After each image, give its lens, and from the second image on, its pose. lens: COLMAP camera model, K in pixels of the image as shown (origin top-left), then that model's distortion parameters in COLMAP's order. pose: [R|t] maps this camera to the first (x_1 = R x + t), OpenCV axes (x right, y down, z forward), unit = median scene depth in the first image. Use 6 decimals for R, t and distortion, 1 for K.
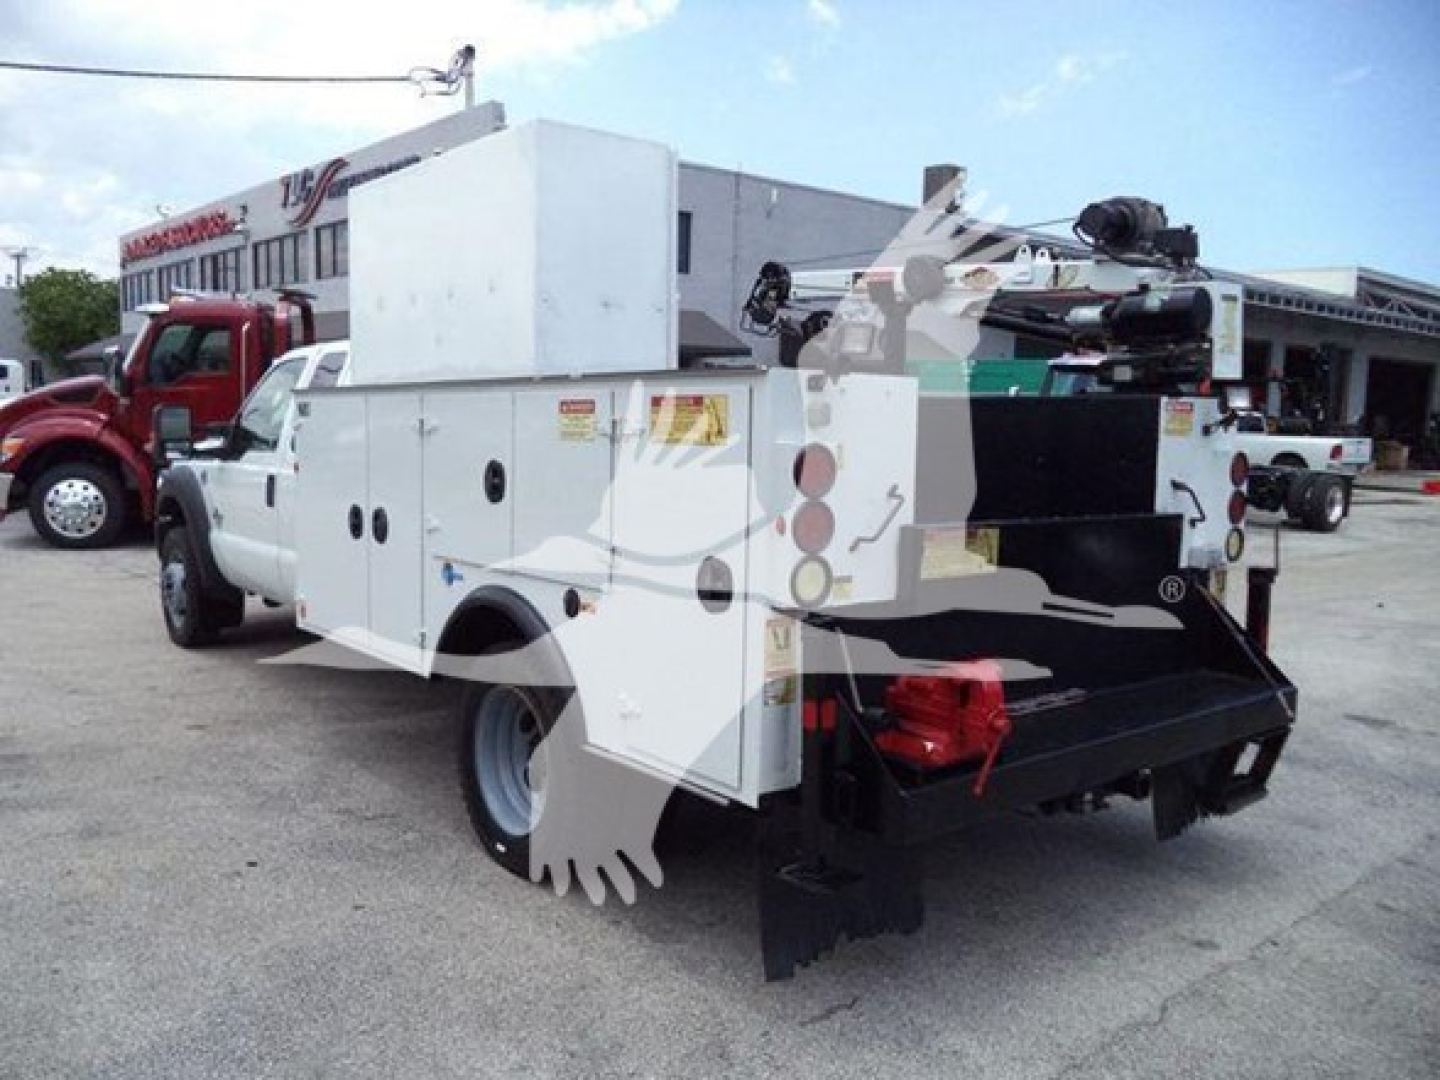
lens RADIAL K [[1178.0, 0, 710.6], [0, 1178.0, 553.7], [0, 0, 1]] dist [-0.032415, -0.008710]
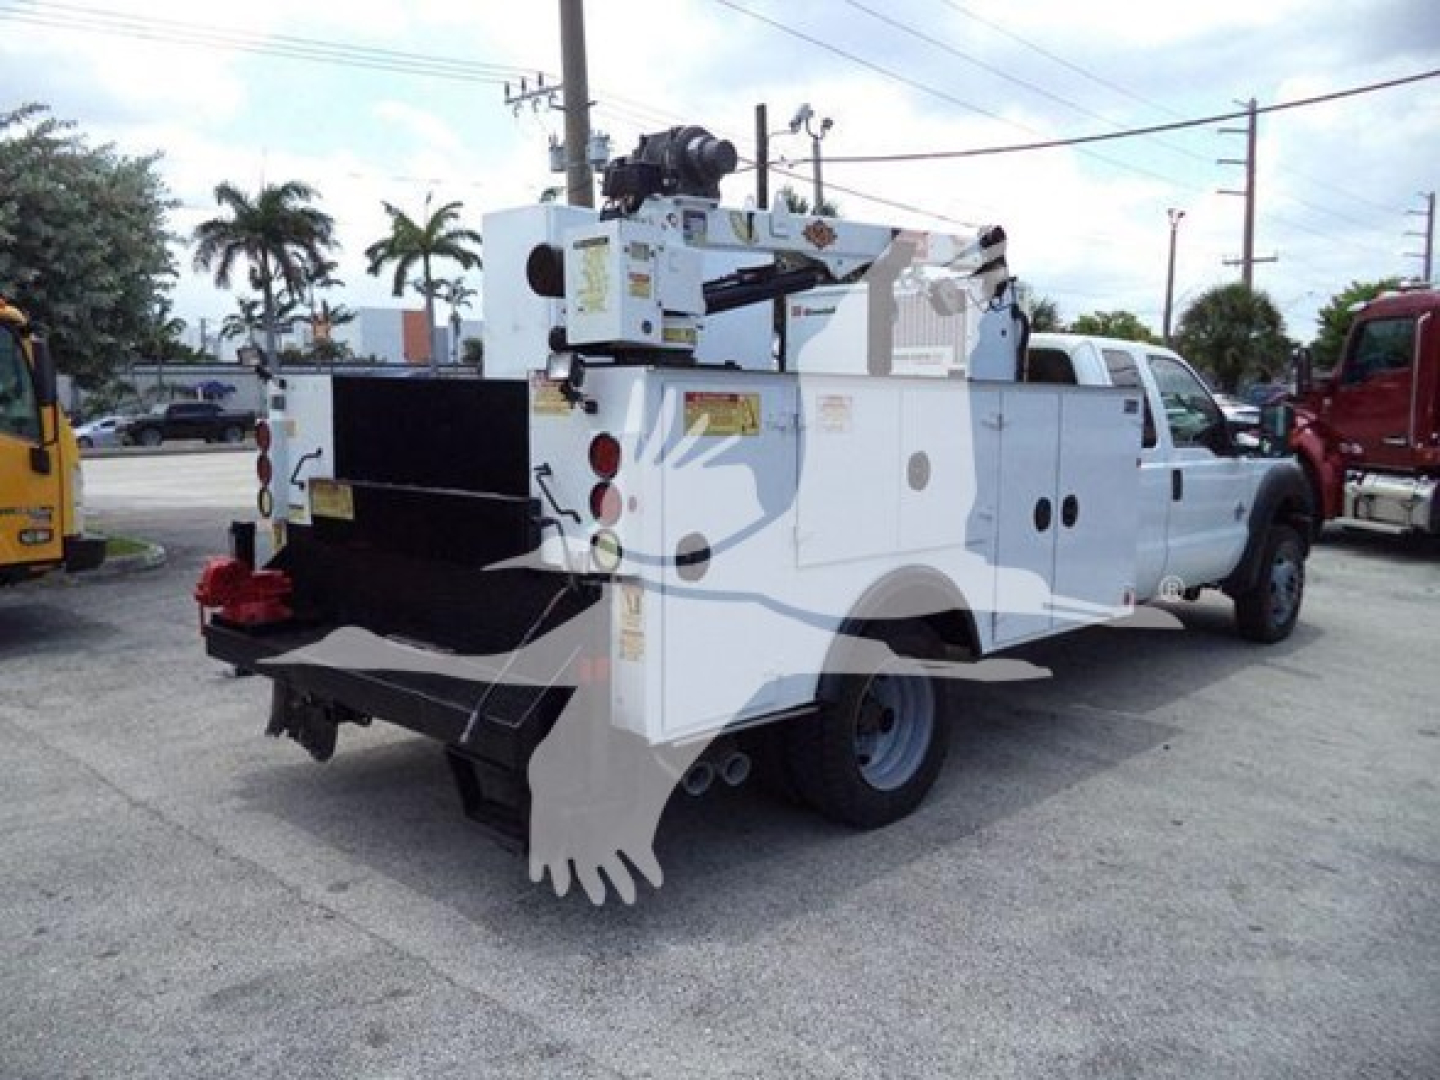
lens RADIAL K [[1178.0, 0, 710.6], [0, 1178.0, 553.7], [0, 0, 1]] dist [-0.032415, -0.008710]
pose [[0.112625, 0.104145, -0.988165, 1.303807], [-0.111948, 0.989490, 0.091526, -0.091496], [0.987311, 0.100314, 0.123100, 1.023419]]
